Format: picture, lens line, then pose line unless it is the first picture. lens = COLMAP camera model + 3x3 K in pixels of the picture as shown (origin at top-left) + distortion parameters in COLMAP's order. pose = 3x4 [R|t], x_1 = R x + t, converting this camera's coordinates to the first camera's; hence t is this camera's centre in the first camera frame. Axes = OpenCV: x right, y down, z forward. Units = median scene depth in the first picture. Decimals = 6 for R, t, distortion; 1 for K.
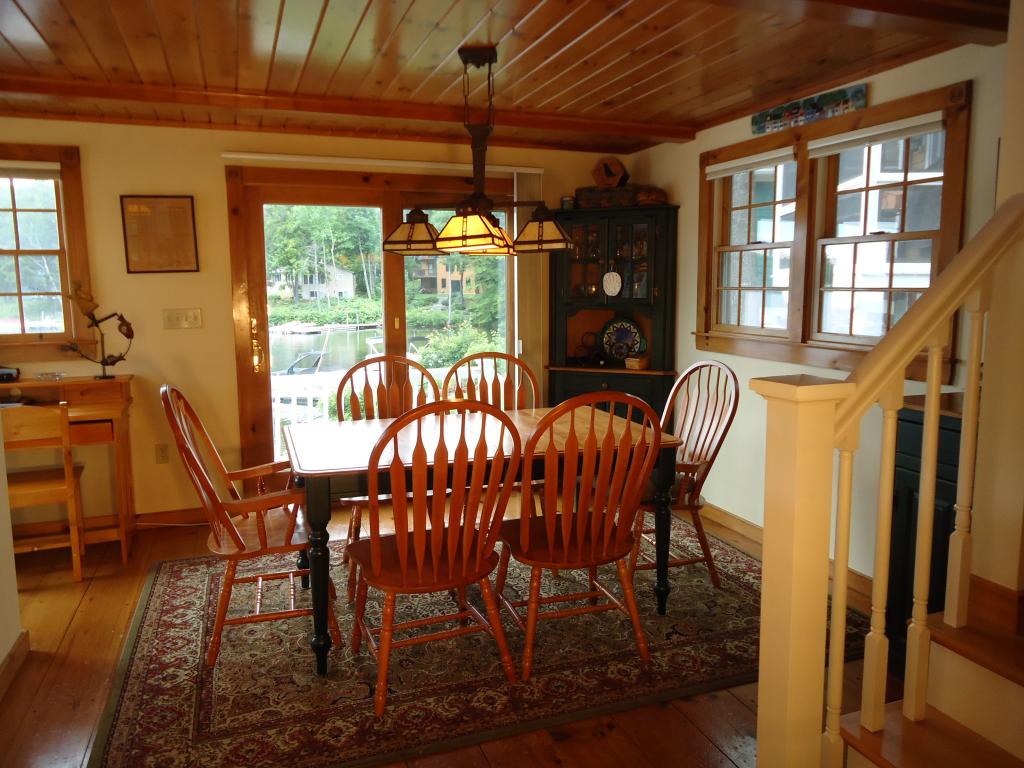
lens RADIAL K [[745.7, 0, 508.8], [0, 745.7, 378.8], [0, 0, 1]] dist [-0.008186, 0.003807]
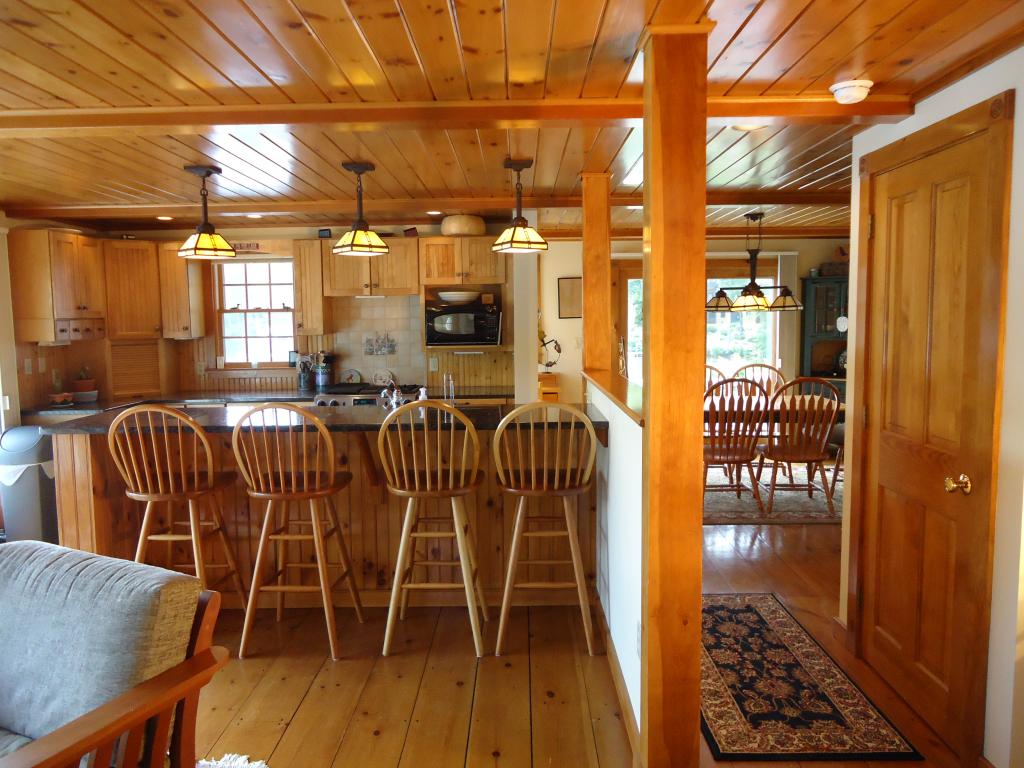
lens RADIAL K [[745.7, 0, 514.8], [0, 745.7, 380.1], [0, 0, 1]] dist [-0.008186, 0.003807]
pose [[0.937033, 0.026846, -0.348208, 0.039578], [-0.039887, 0.998744, -0.030337, 0.063603], [0.346956, 0.042316, 0.936926, -0.676320]]
